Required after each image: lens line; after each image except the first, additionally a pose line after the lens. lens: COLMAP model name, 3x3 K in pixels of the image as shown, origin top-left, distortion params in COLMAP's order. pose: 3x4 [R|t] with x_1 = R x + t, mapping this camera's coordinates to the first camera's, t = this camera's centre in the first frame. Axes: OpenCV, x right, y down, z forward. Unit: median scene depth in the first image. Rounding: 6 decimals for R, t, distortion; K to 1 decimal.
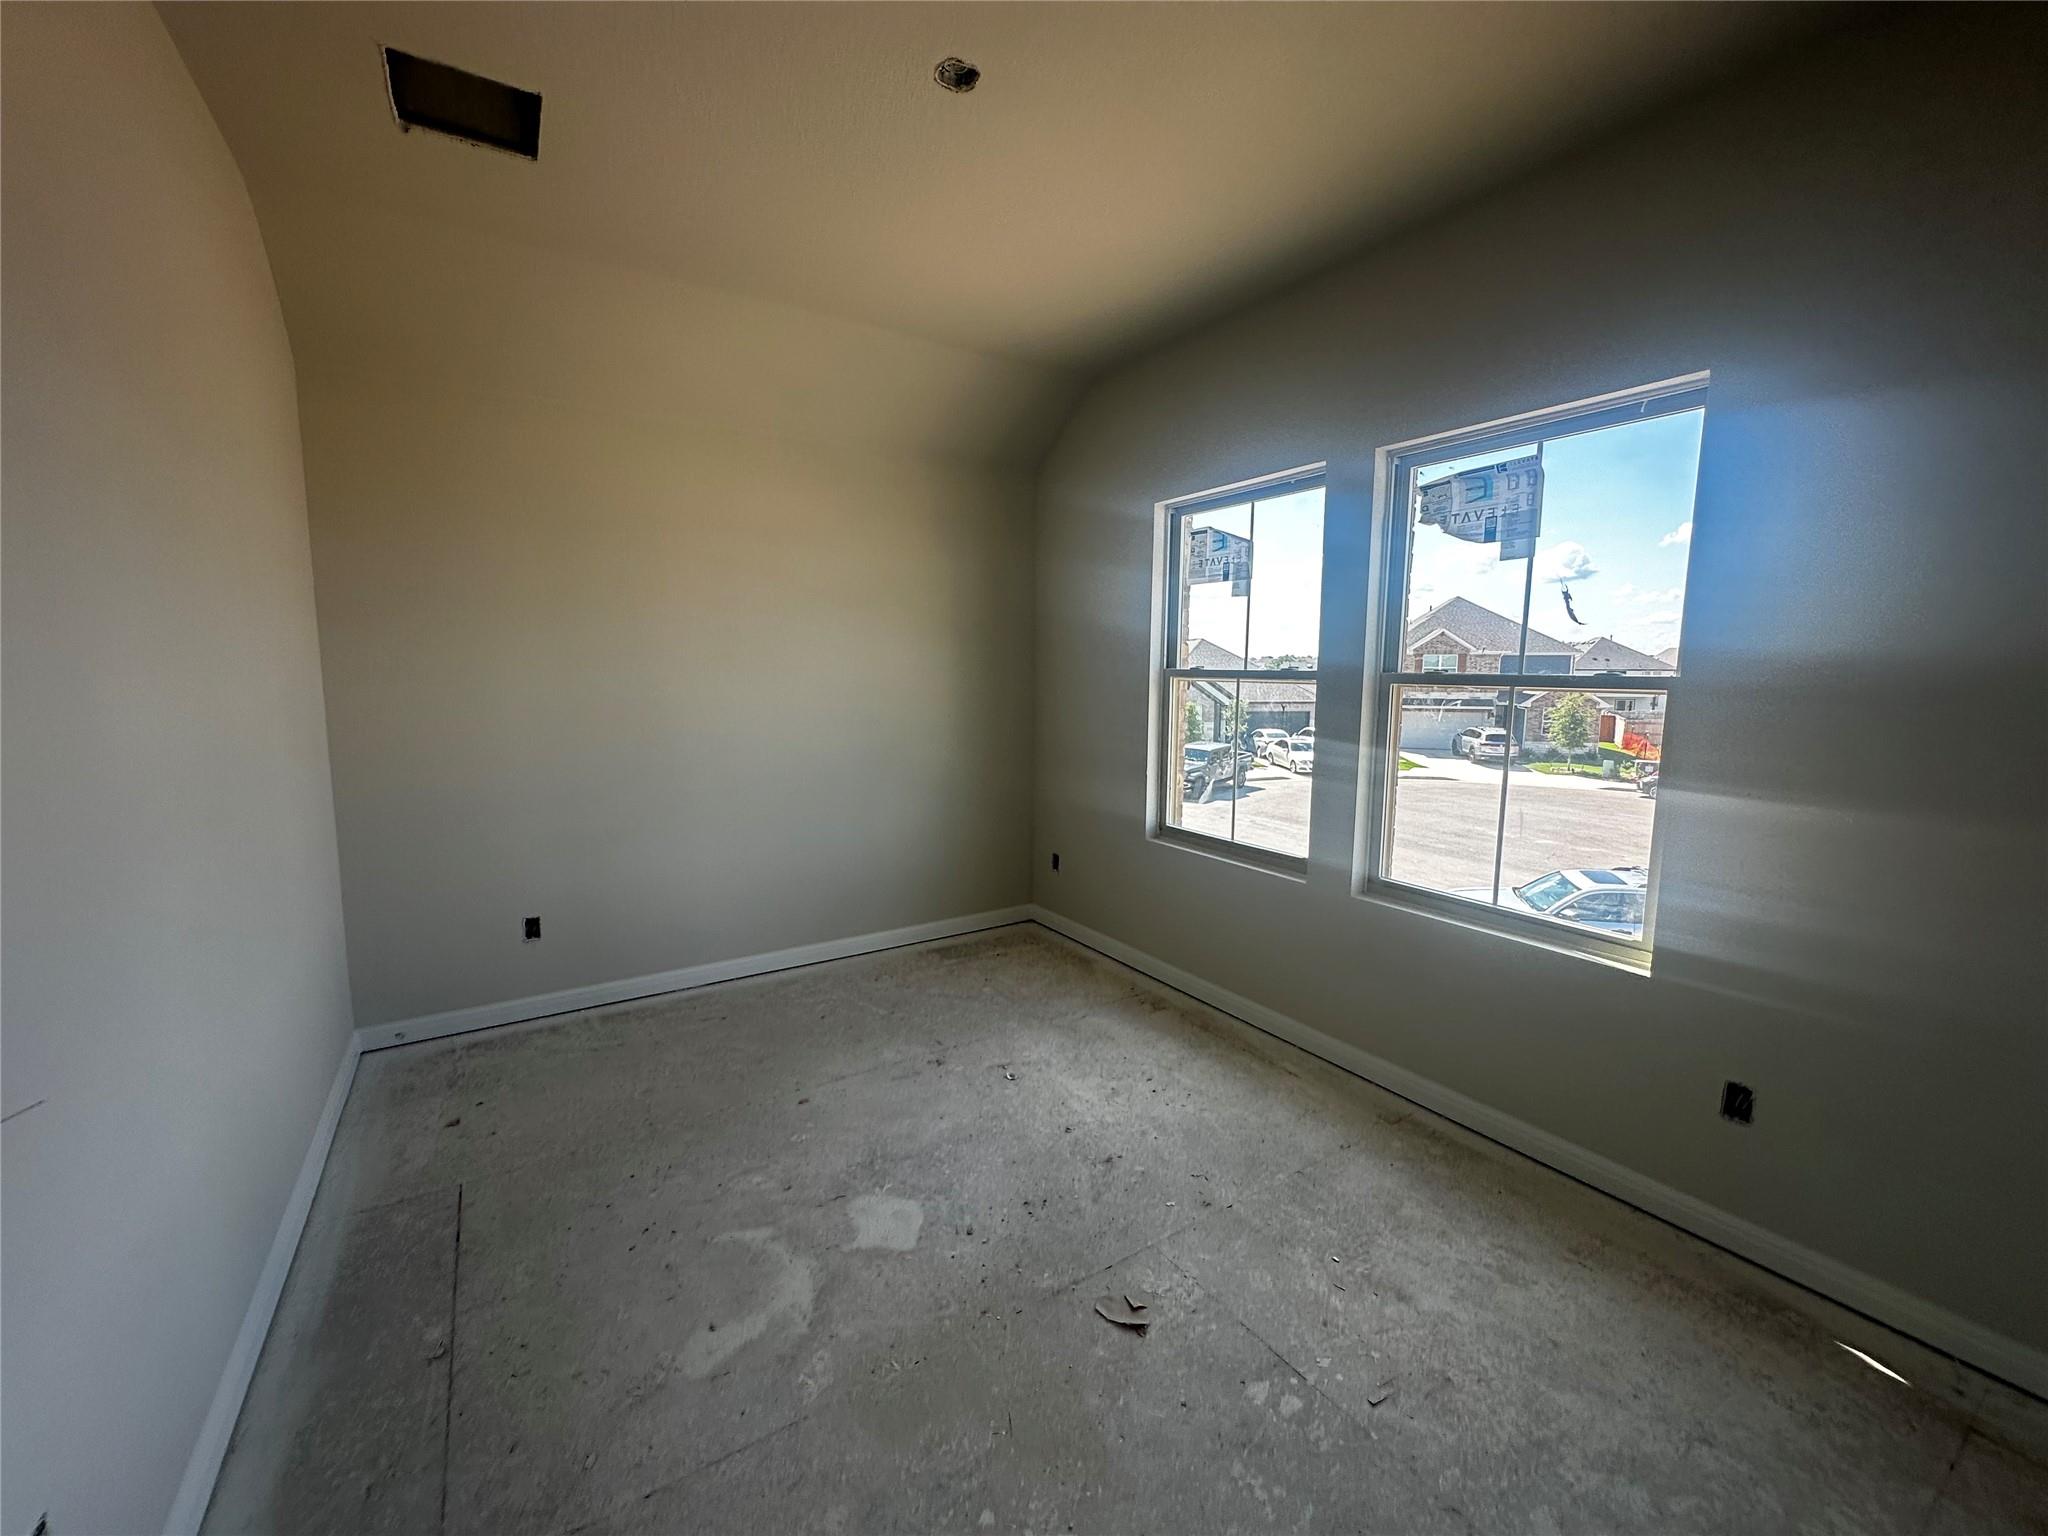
lens RADIAL K [[822.2, 0, 1024.0], [0, 822.2, 768.0], [0, 0, 1]] dist [0.013416, -0.000108]
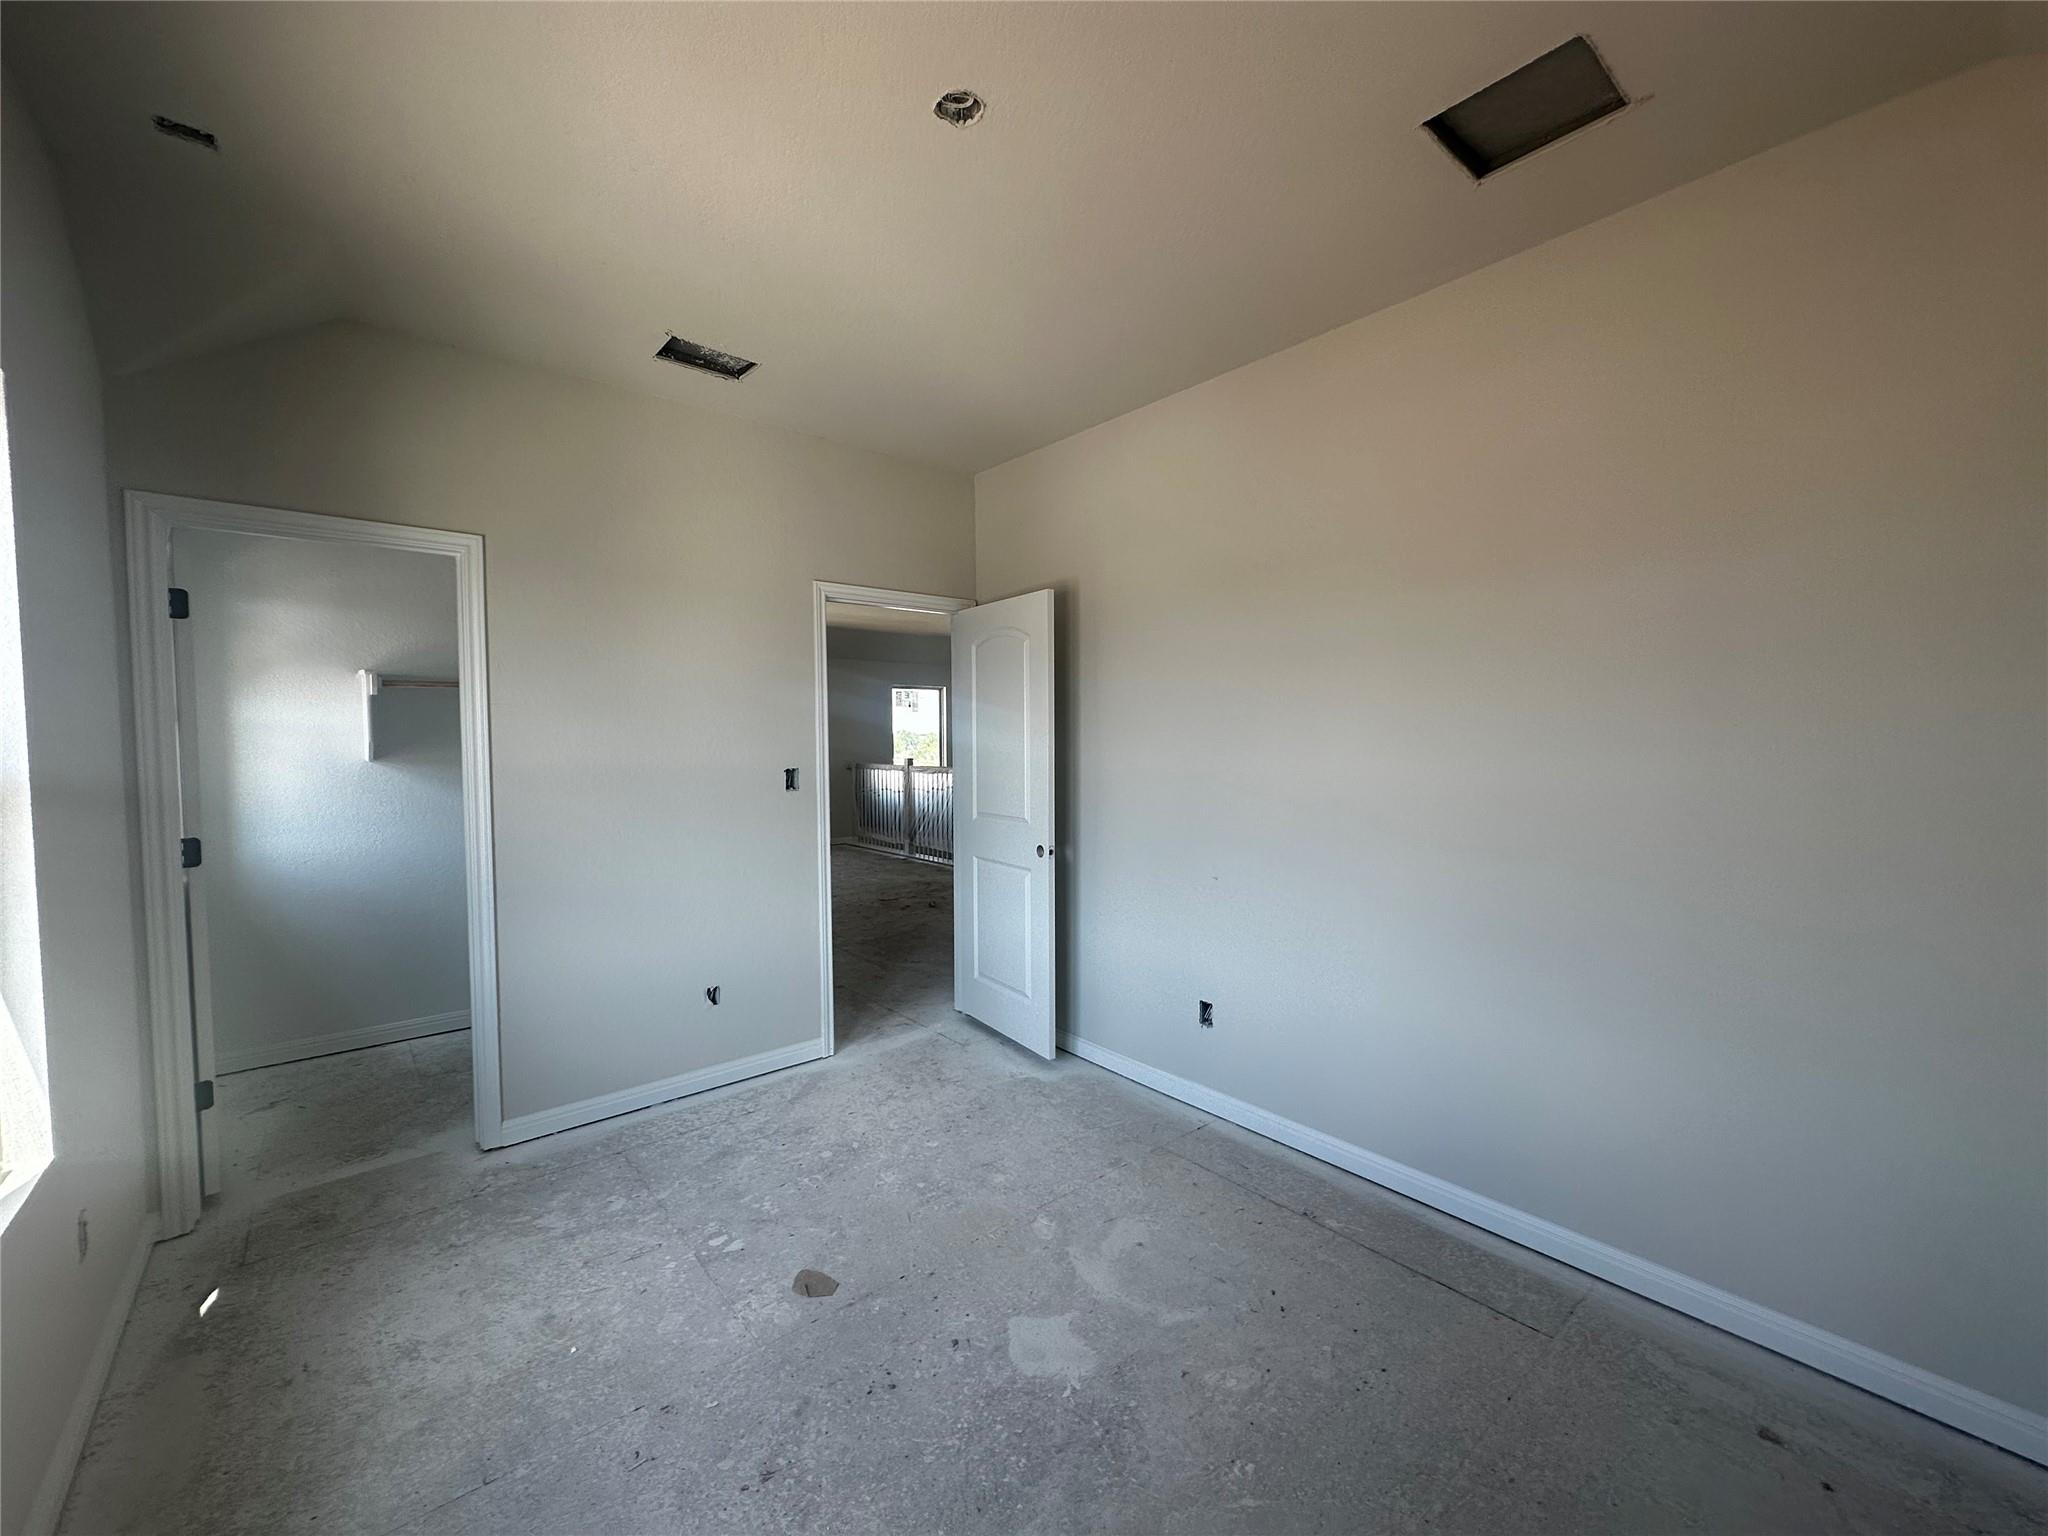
lens RADIAL K [[822.2, 0, 1024.0], [0, 822.2, 768.0], [0, 0, 1]] dist [0.013416, -0.000108]
pose [[-0.991258, 0.011880, -0.131402, -0.028569], [-0.010073, 0.986217, 0.165152, -0.249319], [0.131553, 0.165031, -0.977476, 1.886850]]
